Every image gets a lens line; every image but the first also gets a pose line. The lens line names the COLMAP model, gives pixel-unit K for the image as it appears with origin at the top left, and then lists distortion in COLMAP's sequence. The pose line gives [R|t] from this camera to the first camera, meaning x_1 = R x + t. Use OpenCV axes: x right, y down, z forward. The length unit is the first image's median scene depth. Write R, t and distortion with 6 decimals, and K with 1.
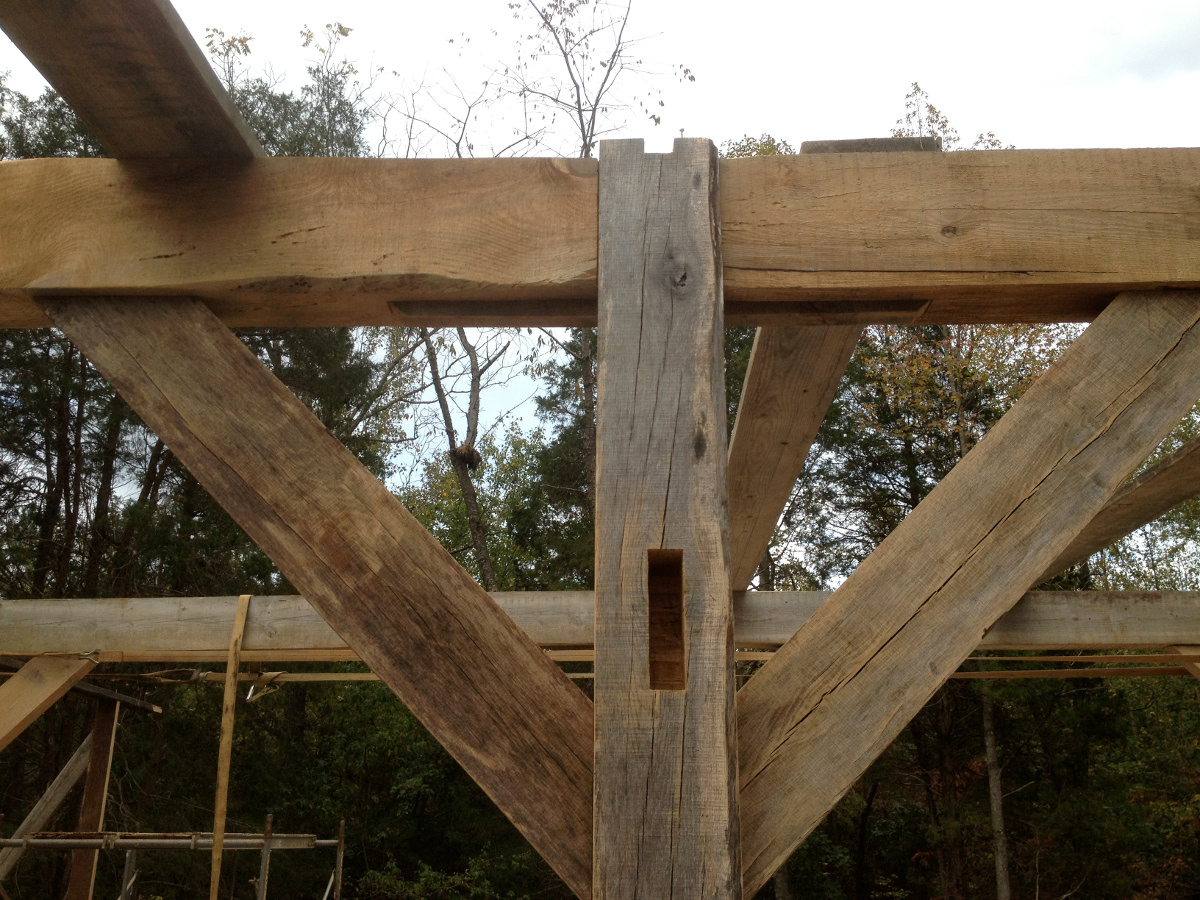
lens RADIAL K [[1124.8, 0, 602.2], [0, 1124.8, 450.1], [0, 0, 1]] dist [0.006493, 0.000000]
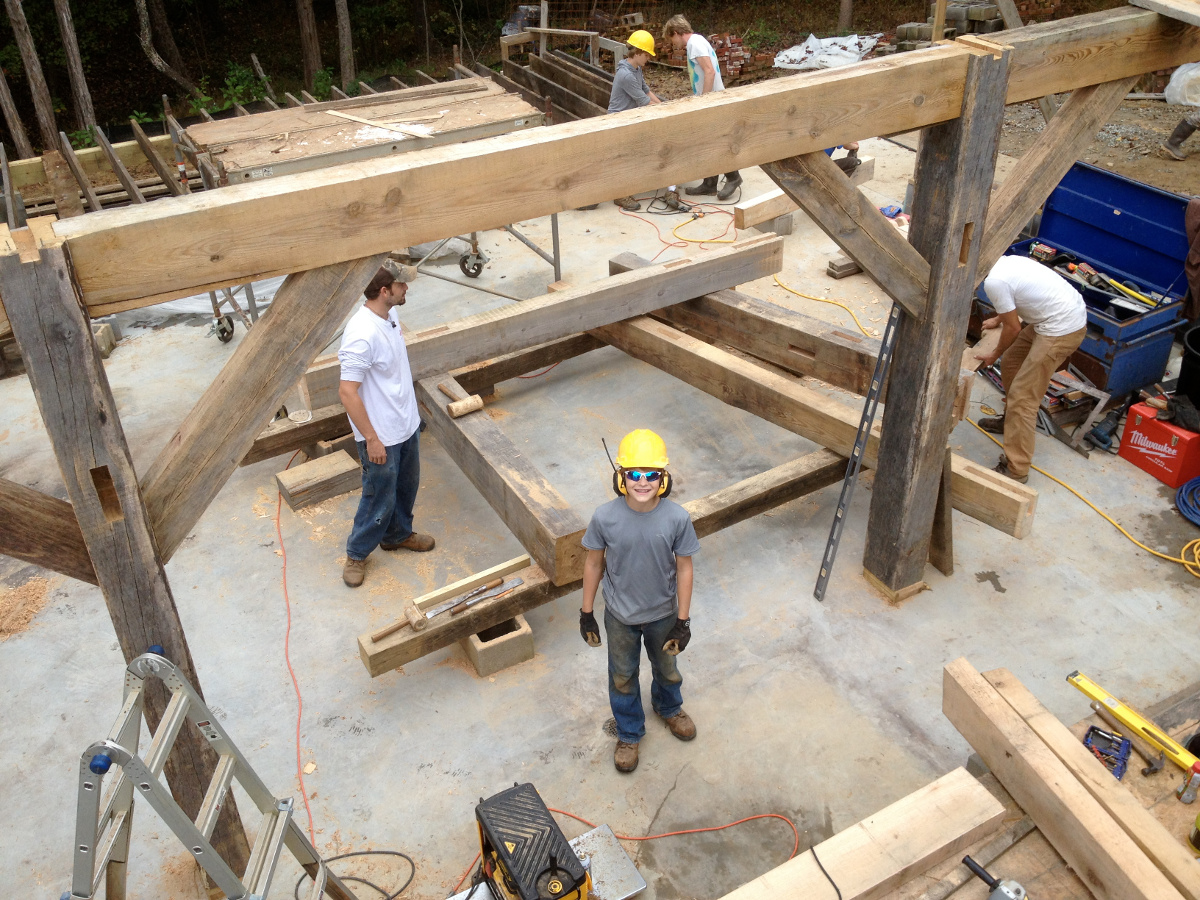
lens RADIAL K [[1124.8, 0, 600.8], [0, 1124.8, 450.0], [0, 0, 1]] dist [0.006493, 0.000000]
pose [[0.876056, -0.282607, 0.390715, 0.062929], [-0.126731, 0.646842, 0.752020, -1.556958], [-0.465257, -0.708328, 0.530855, -0.504584]]
